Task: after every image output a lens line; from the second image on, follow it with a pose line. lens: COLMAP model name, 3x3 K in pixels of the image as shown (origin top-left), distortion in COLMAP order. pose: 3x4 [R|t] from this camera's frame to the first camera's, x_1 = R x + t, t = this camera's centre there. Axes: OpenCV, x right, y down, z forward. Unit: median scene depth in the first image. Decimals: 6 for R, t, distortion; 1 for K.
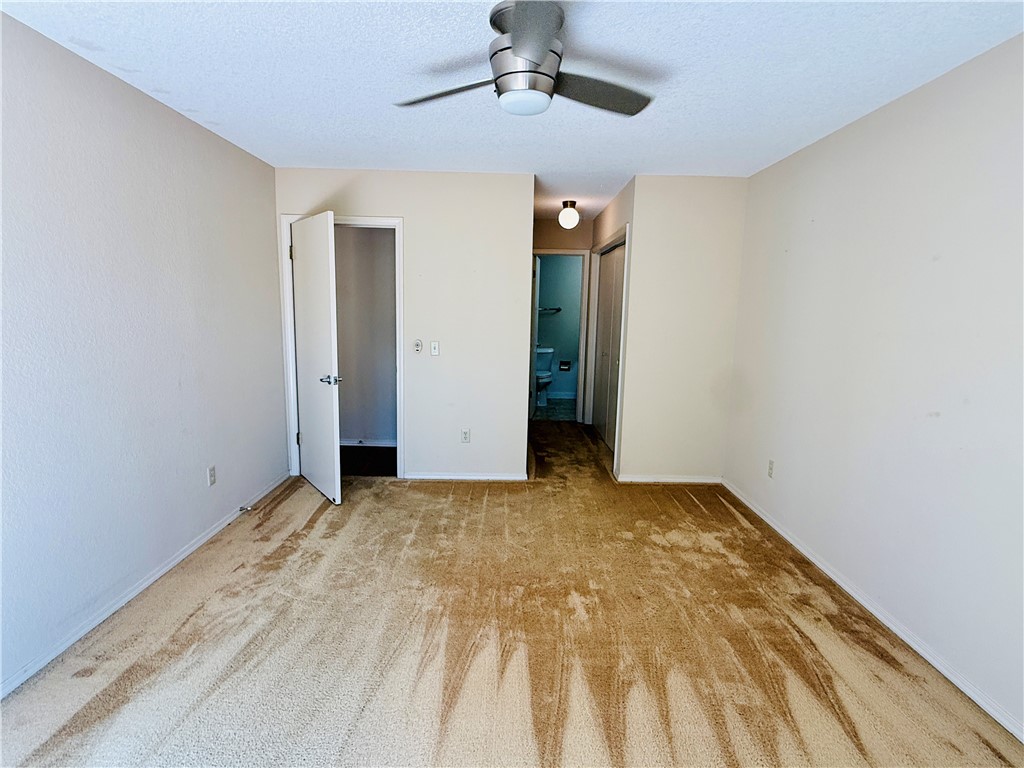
lens RADIAL K [[517.0, 0, 512.0], [0, 517.0, 384.0], [0, 0, 1]] dist [-0.003238, 0.000335]
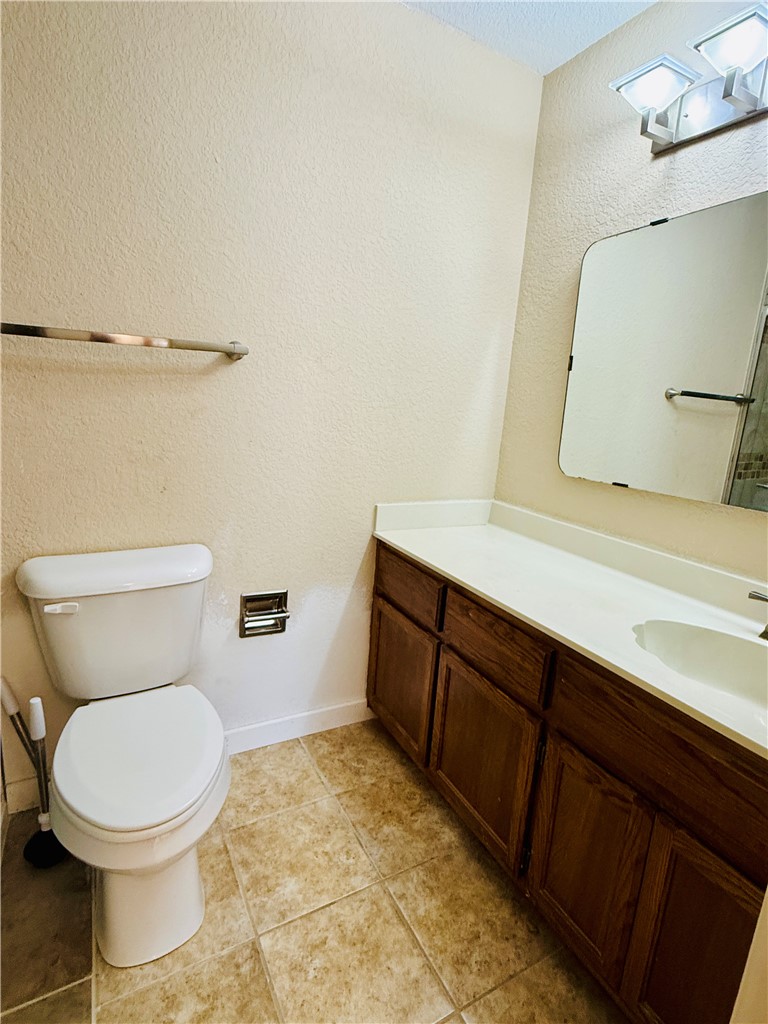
lens RADIAL K [[517.0, 0, 384.0], [0, 517.0, 512.0], [0, 0, 1]] dist [-0.003238, 0.000335]
pose [[0.875721, -0.054049, 0.479783, 0.052375], [0.012298, 0.995889, 0.089744, -0.121583], [-0.482661, -0.072691, 0.872786, 0.962980]]
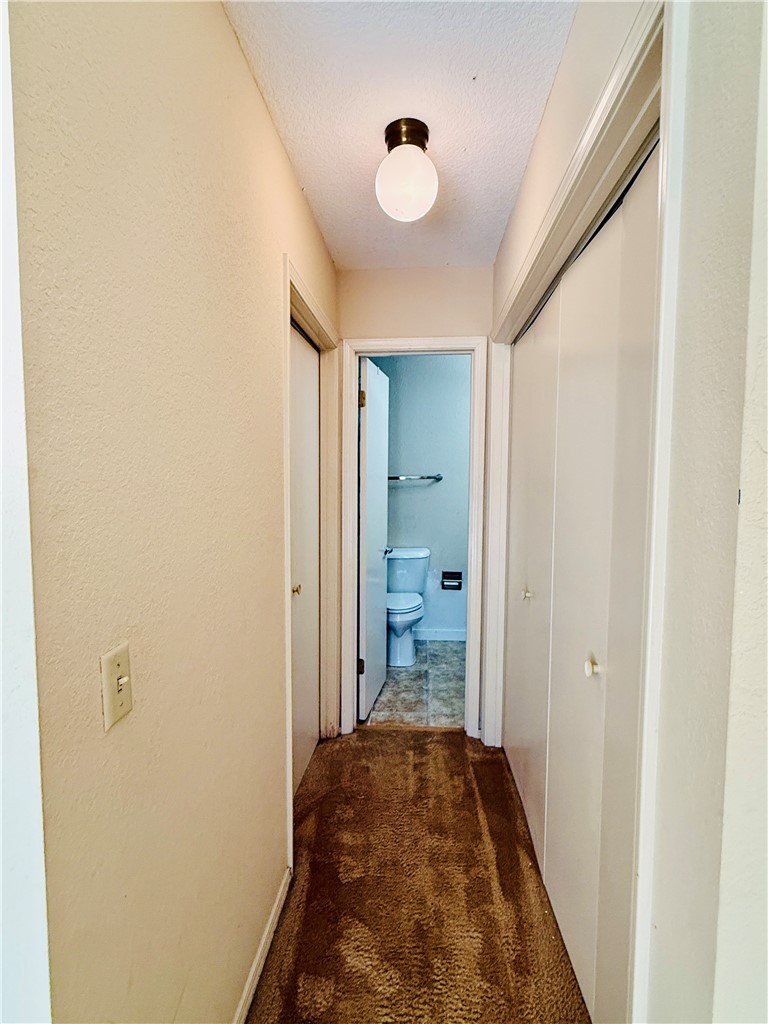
lens RADIAL K [[517.0, 0, 384.0], [0, 517.0, 512.0], [0, 0, 1]] dist [-0.003238, 0.000335]
pose [[0.996709, -0.009158, -0.080538, 0.093376], [0.002287, 0.996378, -0.085001, -0.074424], [0.081024, 0.084537, 0.993121, 0.549419]]
